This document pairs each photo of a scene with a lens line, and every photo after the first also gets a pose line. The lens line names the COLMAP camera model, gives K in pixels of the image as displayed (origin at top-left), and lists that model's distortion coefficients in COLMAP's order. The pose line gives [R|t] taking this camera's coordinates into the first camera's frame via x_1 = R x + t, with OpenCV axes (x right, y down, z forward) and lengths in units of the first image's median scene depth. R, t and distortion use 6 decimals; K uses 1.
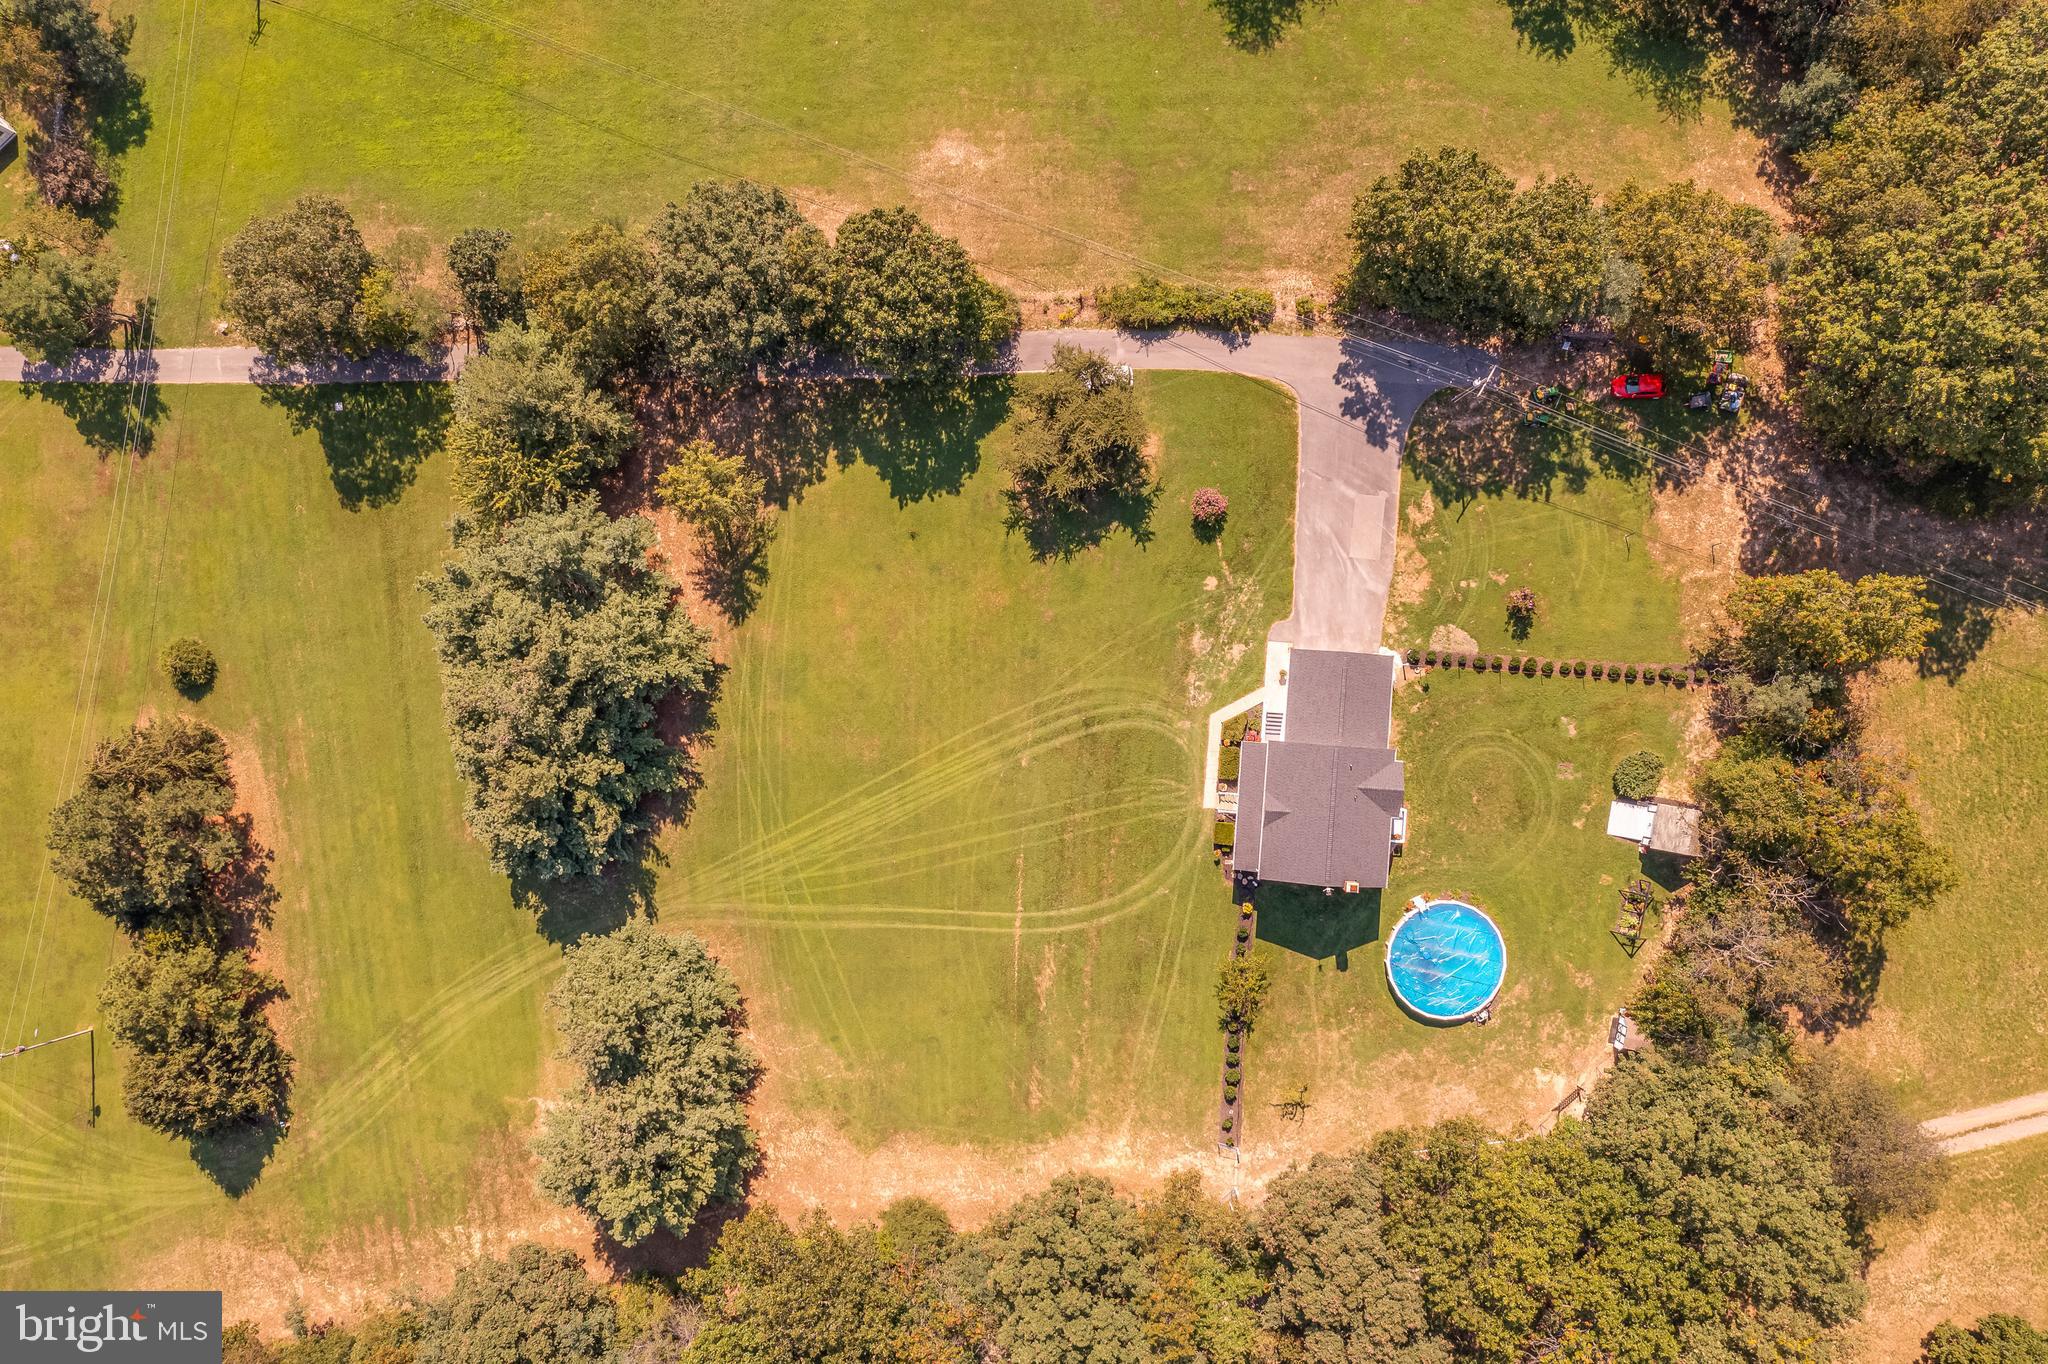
lens RADIAL K [[1601.2, 0, 1021.1], [0, 1601.2, 679.6], [0, 0, 1]] dist [-0.024762, 0.015678]
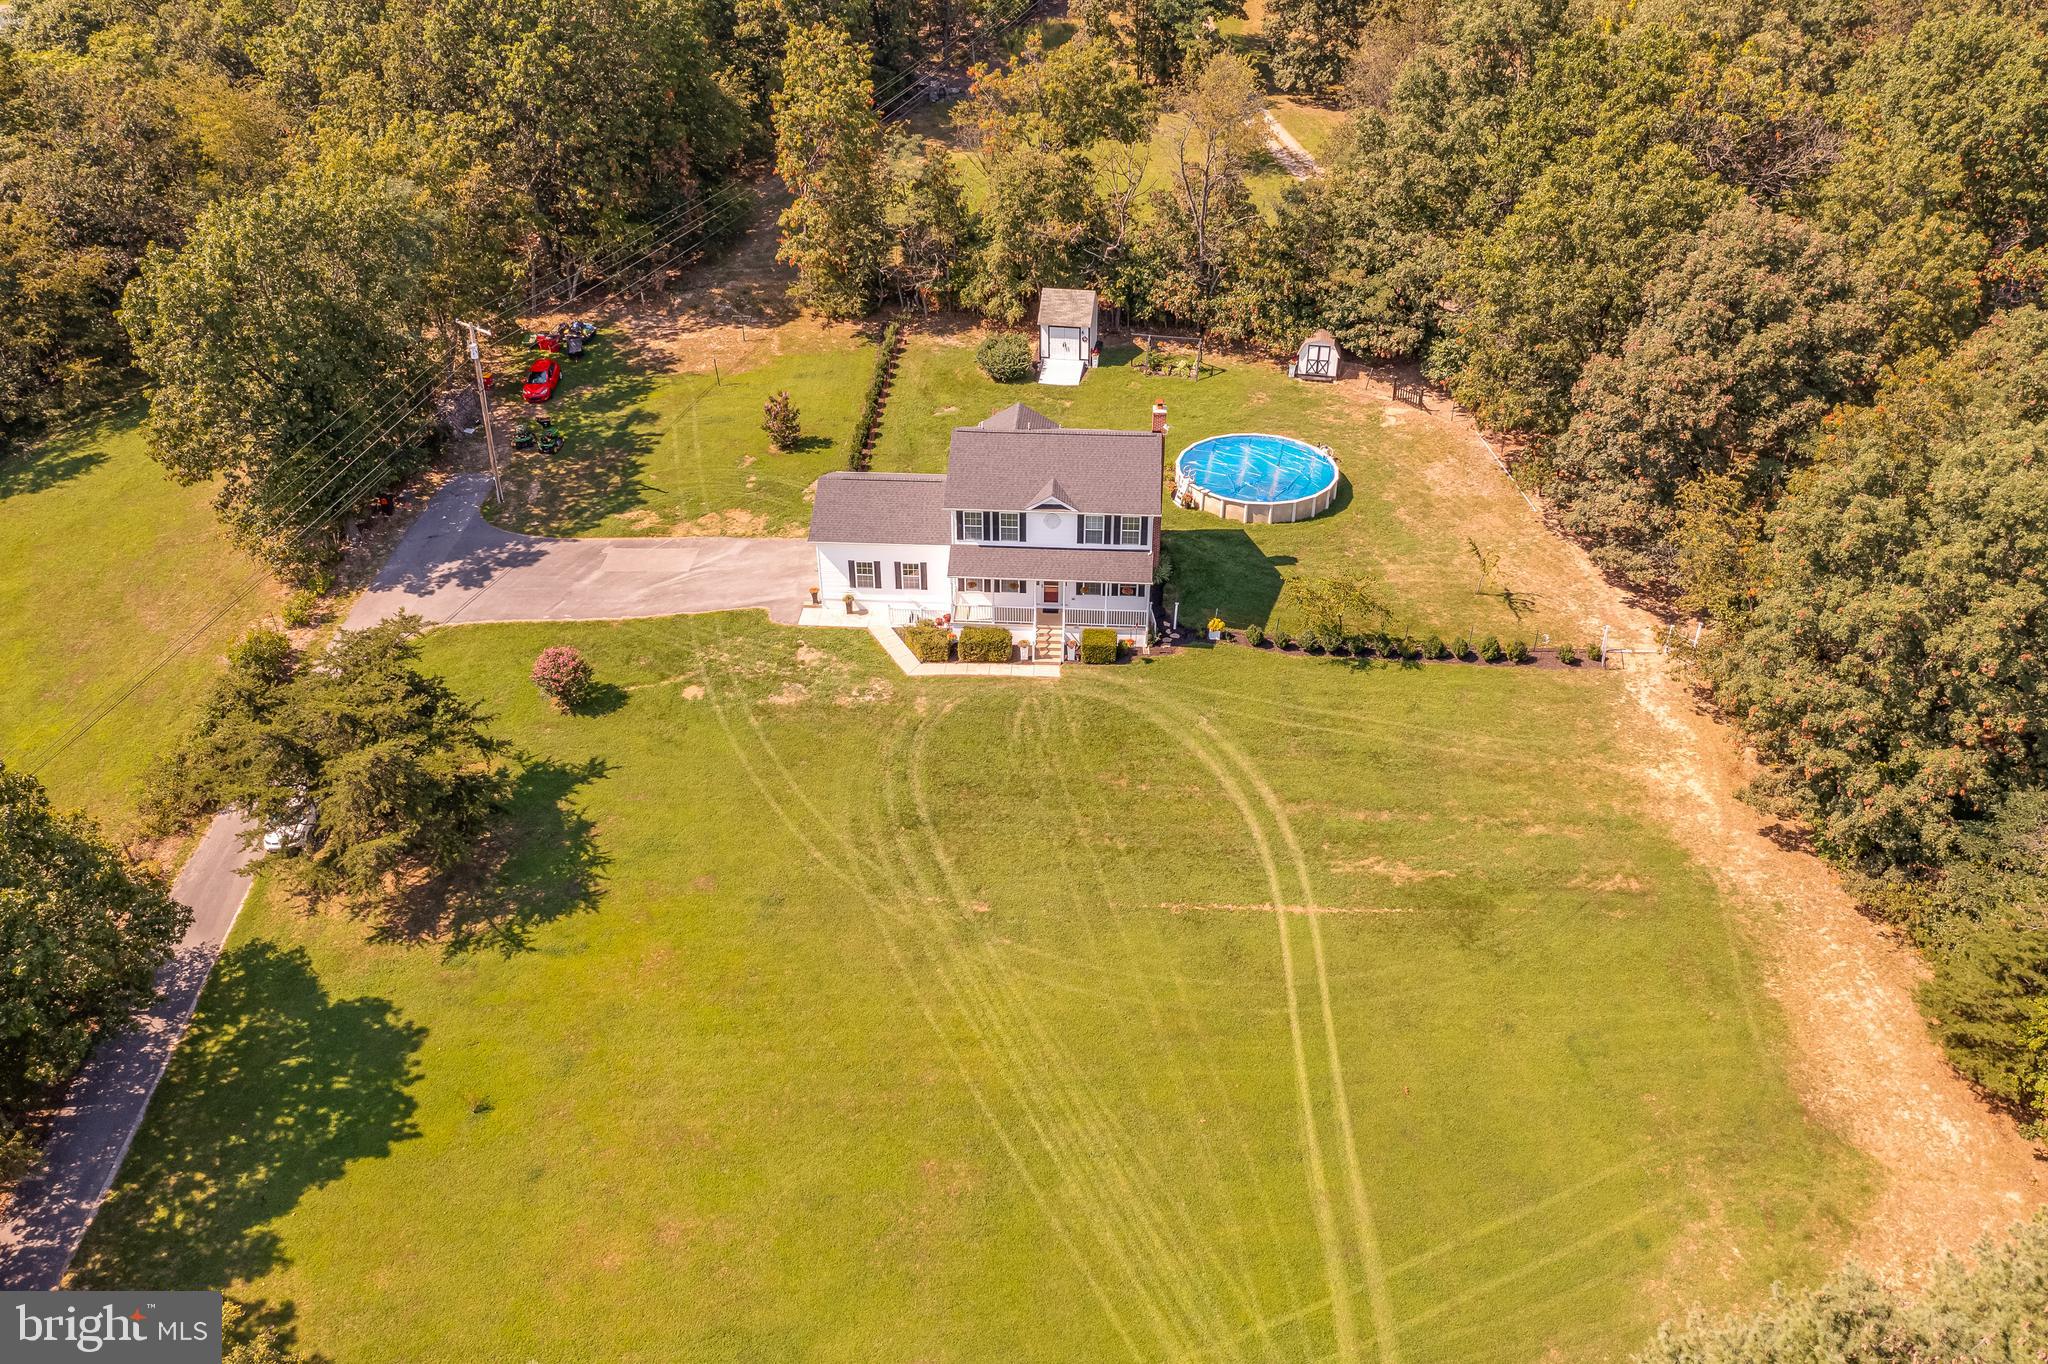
lens RADIAL K [[1601.2, 0, 1029.6], [0, 1601.2, 693.2], [0, 0, 1]] dist [-0.024762, 0.015678]
pose [[-0.004655, -0.531700, 0.846920, -0.400856], [0.999988, -0.003833, 0.003090, 0.066308], [0.001603, 0.846924, 0.531711, 0.676120]]
